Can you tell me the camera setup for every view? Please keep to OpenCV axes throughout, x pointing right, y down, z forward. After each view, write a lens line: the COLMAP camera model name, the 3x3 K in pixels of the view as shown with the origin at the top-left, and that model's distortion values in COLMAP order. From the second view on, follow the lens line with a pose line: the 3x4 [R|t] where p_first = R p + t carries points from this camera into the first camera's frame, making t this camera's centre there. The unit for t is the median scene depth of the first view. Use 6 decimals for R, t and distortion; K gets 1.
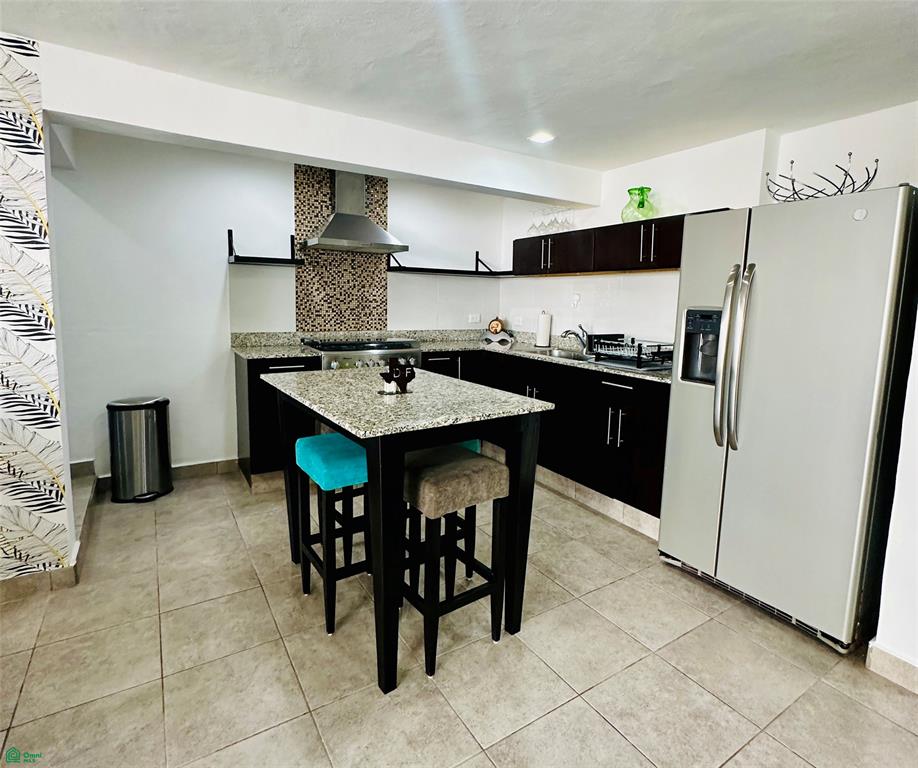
lens RADIAL K [[488.3, 0, 456.2], [0, 488.3, 357.9], [0, 0, 1]] dist [-0.002620, -0.001144]
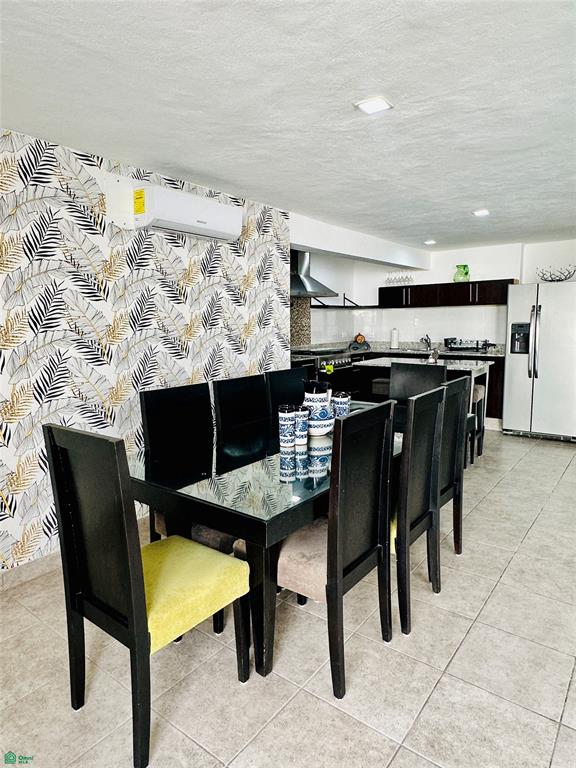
lens RADIAL K [[474.9, 0, 288.0], [0, 474.9, 384.0], [0, 0, 1]] dist [0.001988, 0.000731]
pose [[0.934087, -0.087052, 0.346271, -0.907823], [0.081122, 0.996203, 0.031613, 0.020795], [-0.347708, -0.001440, 0.937602, -0.528533]]
